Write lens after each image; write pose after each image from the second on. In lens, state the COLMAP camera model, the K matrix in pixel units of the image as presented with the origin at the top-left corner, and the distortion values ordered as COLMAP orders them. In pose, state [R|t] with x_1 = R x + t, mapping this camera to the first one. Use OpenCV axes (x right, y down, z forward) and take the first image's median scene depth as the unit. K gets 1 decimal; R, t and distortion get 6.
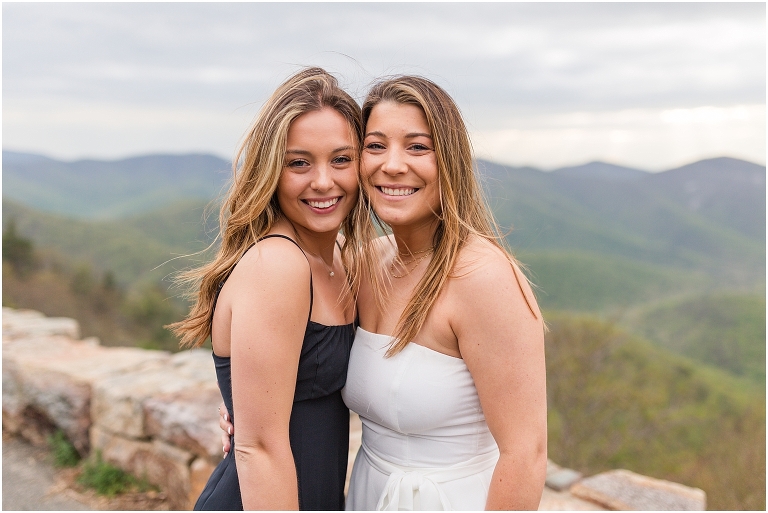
lens RADIAL K [[724.0, 0, 382.3], [0, 724.0, 257.1], [0, 0, 1]] dist [-0.000696, 0.010726]
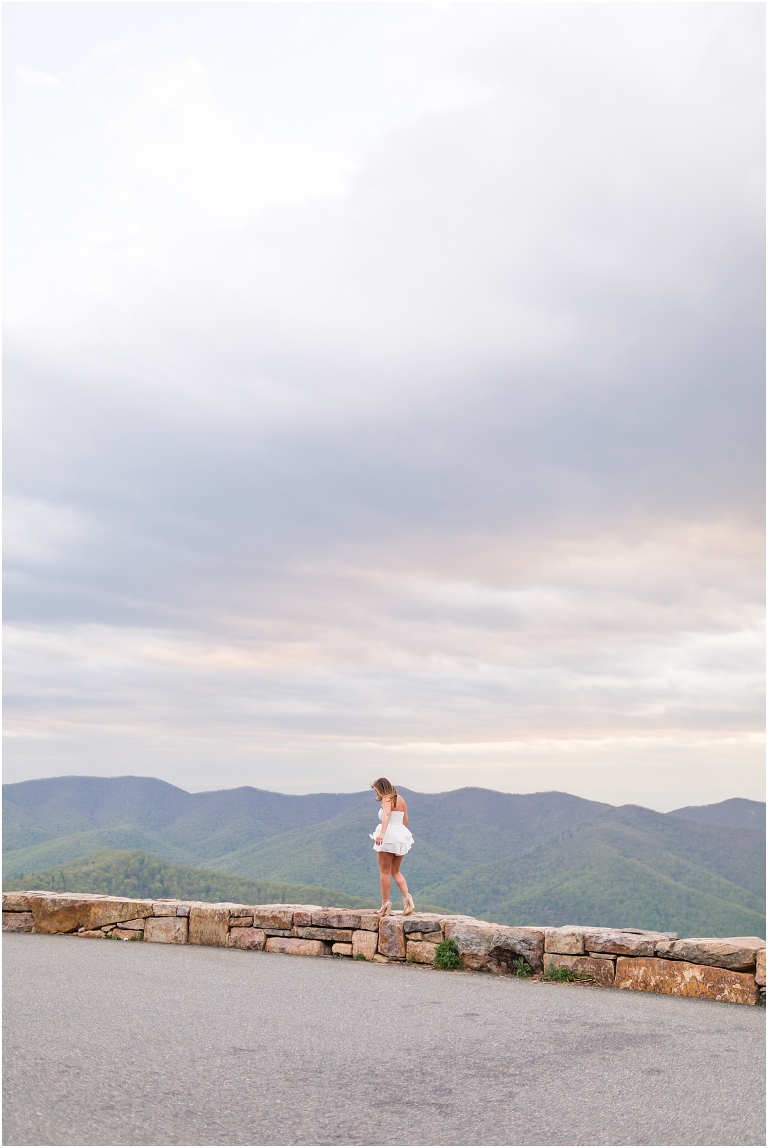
lens RADIAL K [[1112.3, 0, 392.5], [0, 1112.3, 569.7], [0, 0, 1]] dist [-0.001432, 0.014690]
pose [[0.999792, 0.015616, -0.013099, -0.798617], [-0.019039, 0.944977, -0.326584, 0.243299], [0.007278, 0.326765, 0.945078, -2.288354]]
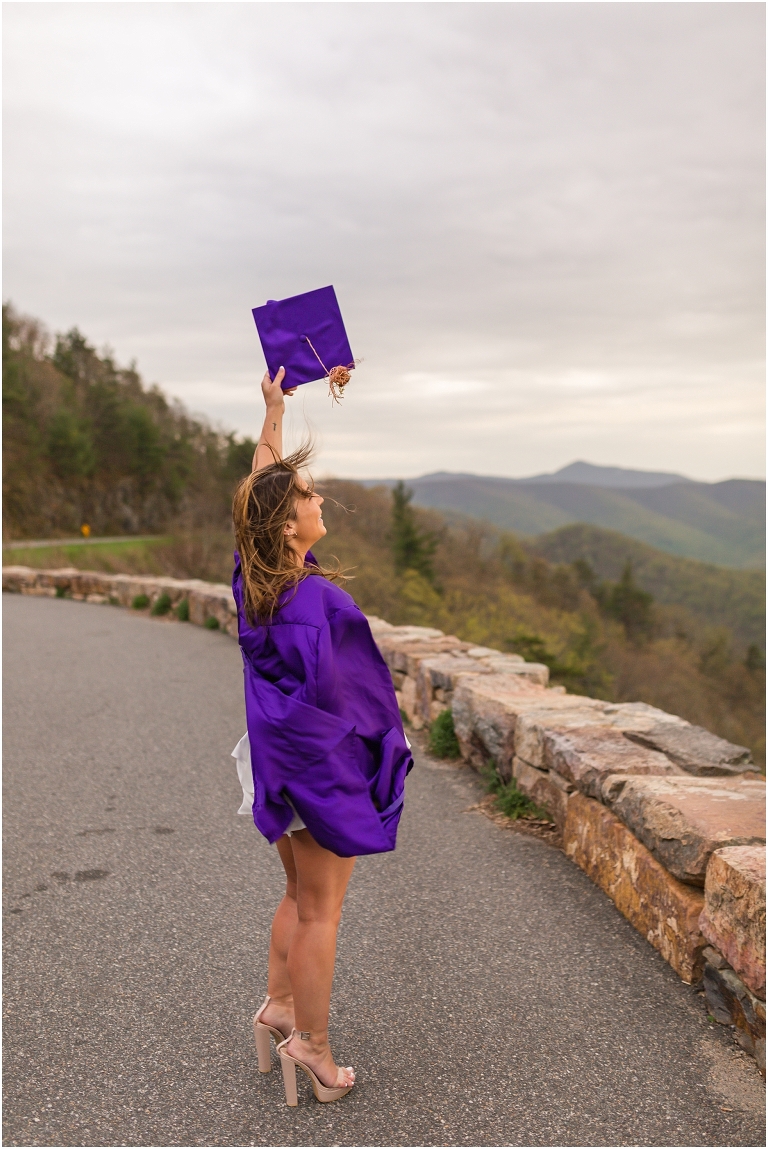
lens RADIAL K [[1080.5, 0, 382.7], [0, 1080.5, 575.8], [0, 0, 1]] dist [-0.004287, 0.017454]
pose [[0.765829, 0.034420, -0.642122, 0.442135], [-0.064701, 0.997623, -0.023690, 0.024967], [0.639781, 0.059688, 0.766236, -0.324721]]
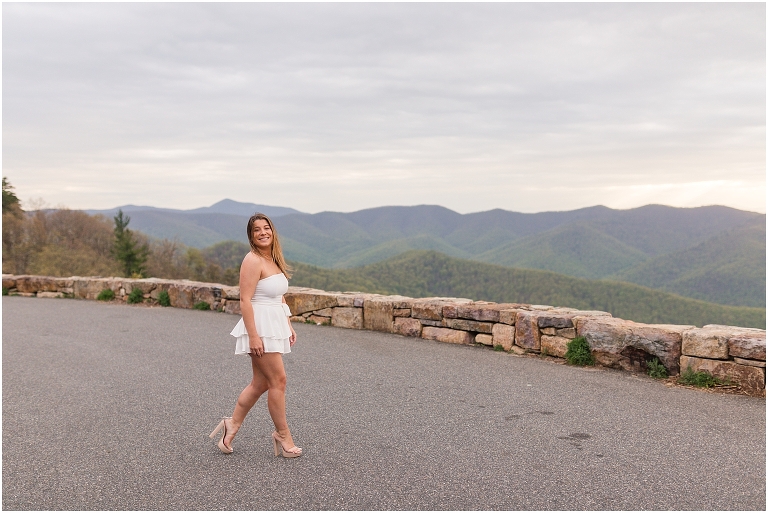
lens RADIAL K [[724.0, 0, 382.3], [0, 724.0, 257.1], [0, 0, 1]] dist [-0.000696, 0.010726]
pose [[0.955710, 0.004127, -0.294280, -0.588839], [-0.025110, 0.997399, -0.067561, 0.124952], [0.293236, 0.071959, 0.953328, -1.042871]]
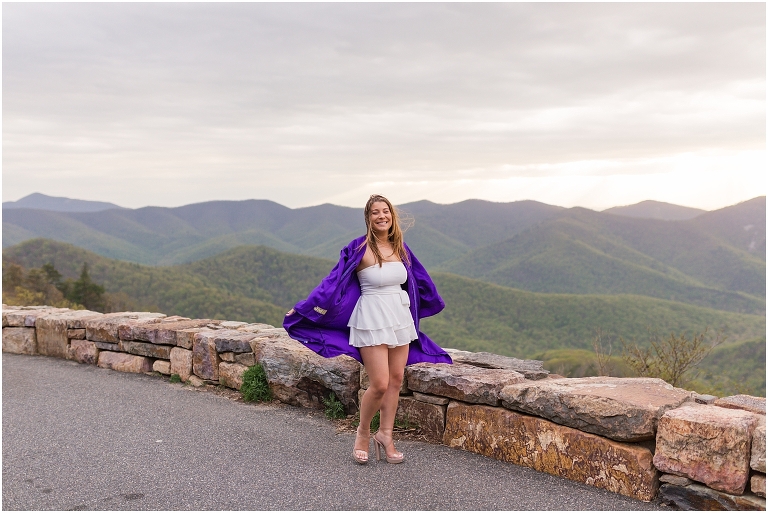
lens RADIAL K [[720.6, 0, 382.0], [0, 720.6, 257.5], [0, 0, 1]] dist [-0.000464, 0.010836]
pose [[0.997545, -0.010877, -0.069176, -0.249136], [0.006618, 0.998085, -0.061501, 0.056758], [0.069712, 0.060892, 0.995707, -0.472074]]
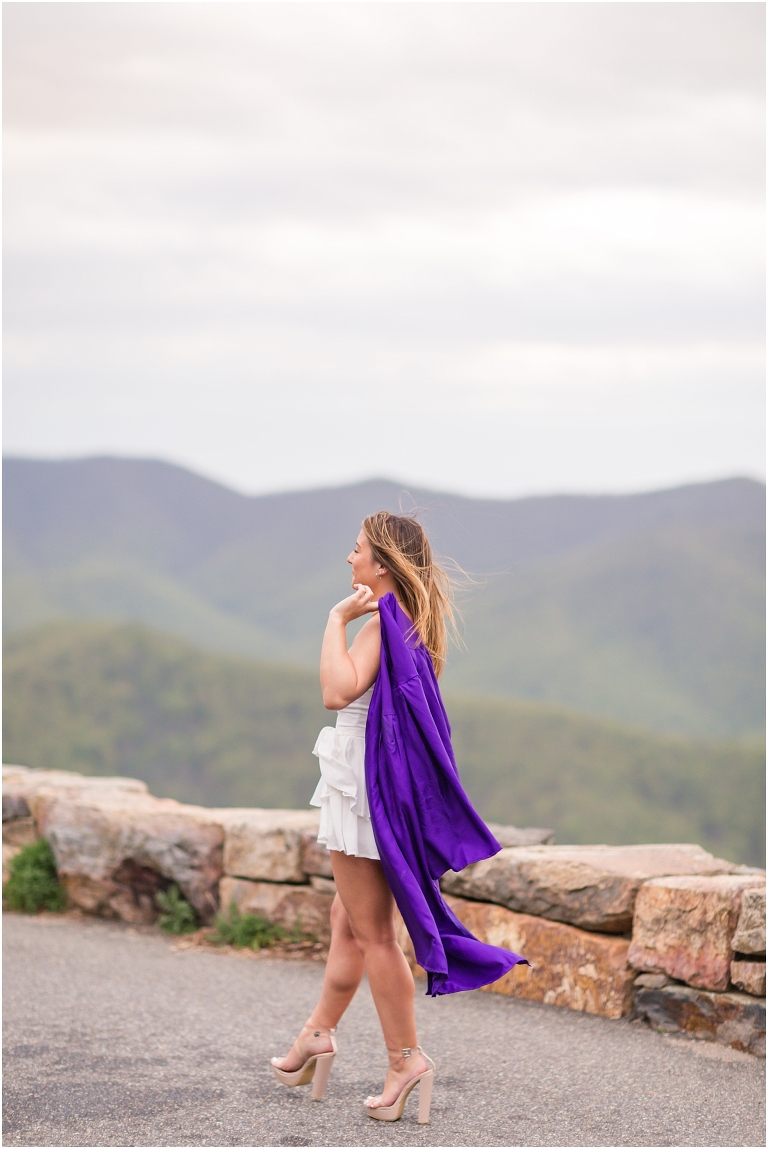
lens RADIAL K [[2692.8, 0, 384.1], [0, 2692.8, 574.5], [0, 0, 1]] dist [0.042491, -0.238752]
pose [[0.989642, 0.018854, -0.142314, 0.182714], [-0.033297, 0.994450, -0.099798, 0.192513], [0.139643, 0.103503, 0.984778, -1.884948]]
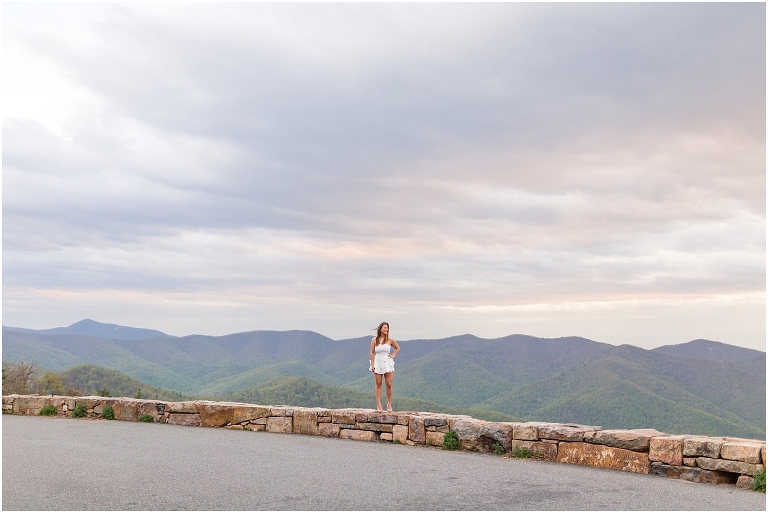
lens RADIAL K [[732.6, 0, 383.6], [0, 732.6, 255.7], [0, 0, 1]] dist [-0.001593, 0.019315]
pose [[0.992621, -0.007484, -0.121028, -0.558788], [-0.022358, 0.969686, -0.243331, 0.245260], [0.119180, 0.244241, 0.962363, -2.223732]]
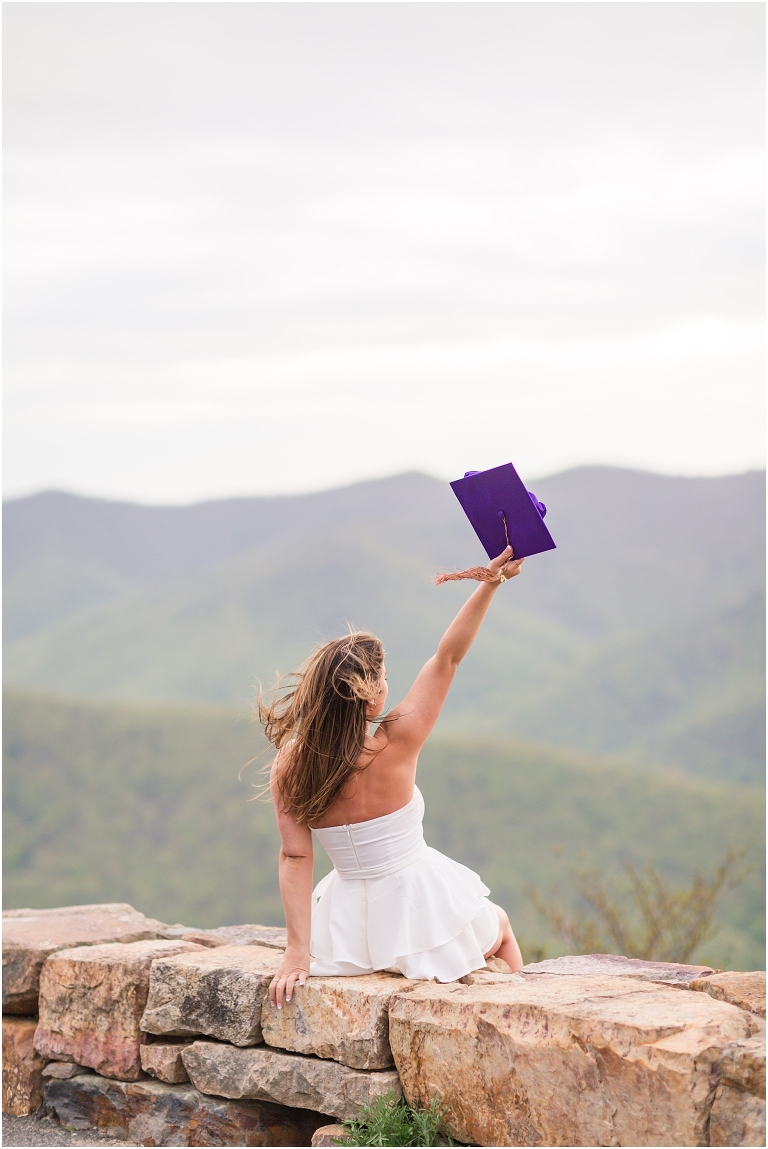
lens RADIAL K [[2692.8, 0, 384.1], [0, 2692.8, 574.5], [0, 0, 1]] dist [0.042491, -0.238752]
pose [[0.999195, -0.031006, -0.025462, 0.396064], [0.028278, 0.994455, -0.101287, 0.143838], [0.028461, 0.100486, 0.994531, -1.520976]]
